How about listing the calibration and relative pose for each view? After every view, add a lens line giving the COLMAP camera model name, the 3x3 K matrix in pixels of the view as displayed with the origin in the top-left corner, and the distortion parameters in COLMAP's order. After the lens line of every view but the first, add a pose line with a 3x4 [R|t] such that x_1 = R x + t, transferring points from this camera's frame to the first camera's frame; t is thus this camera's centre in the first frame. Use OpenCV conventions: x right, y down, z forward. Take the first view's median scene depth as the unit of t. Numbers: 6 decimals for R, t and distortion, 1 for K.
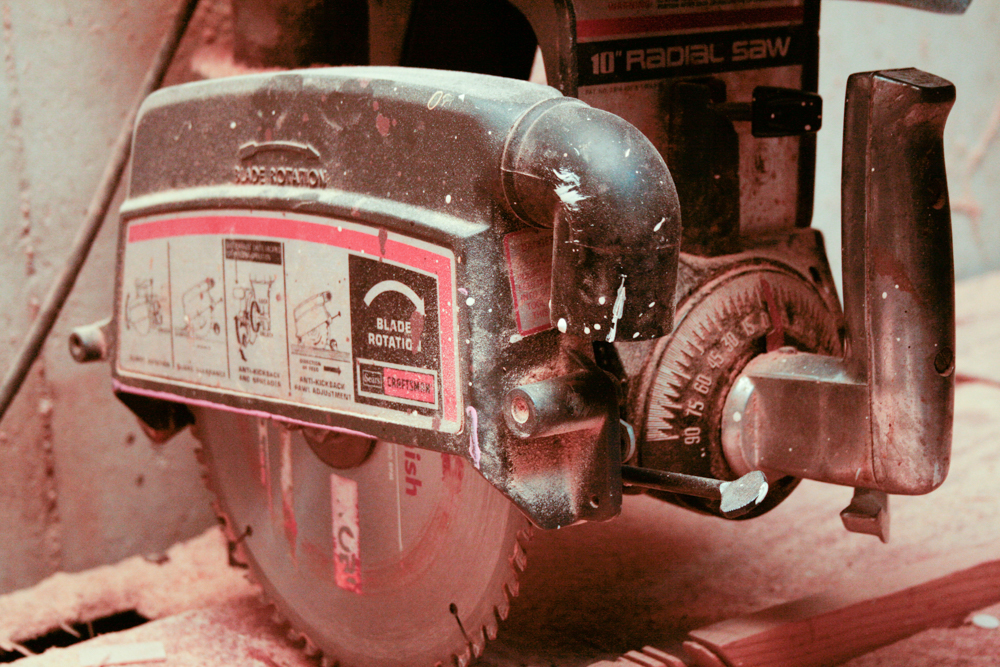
lens RADIAL K [[2008.9, 0, 491.0], [0, 2008.9, 365.2], [0, 0, 1]] dist [0.016664, 0.000000]
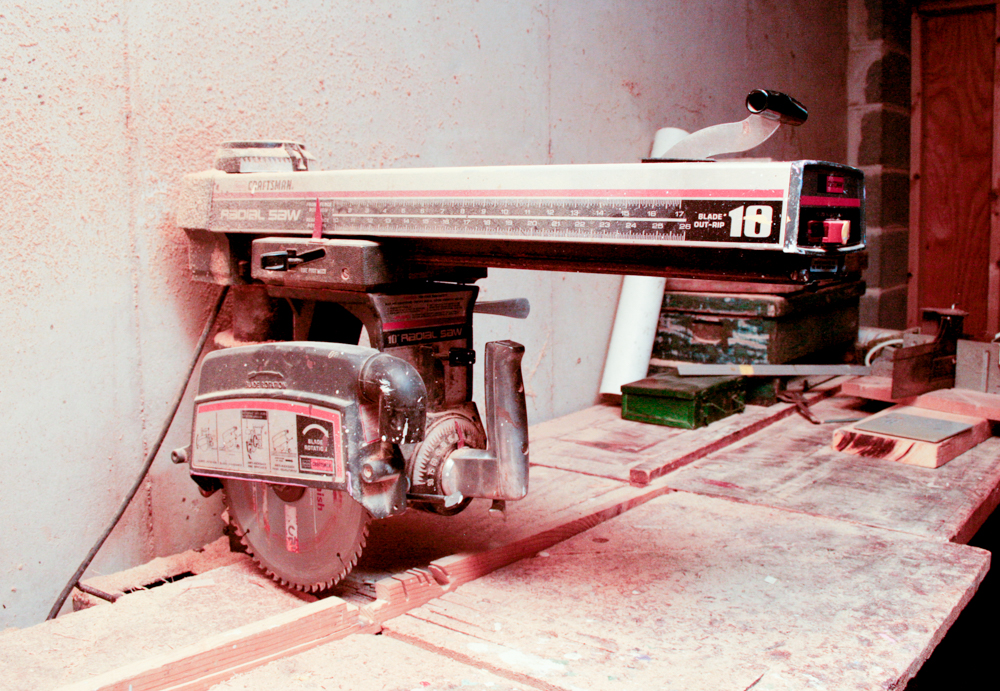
lens RADIAL K [[1028.0, 0, 502.2], [0, 1028.0, 354.7], [0, 0, 1]] dist [-0.133368, 0.000000]
pose [[0.978841, -0.013657, 0.204167, -0.075006], [0.038910, 0.991988, -0.120189, 0.034104], [-0.200890, 0.125591, 0.971530, -0.310385]]
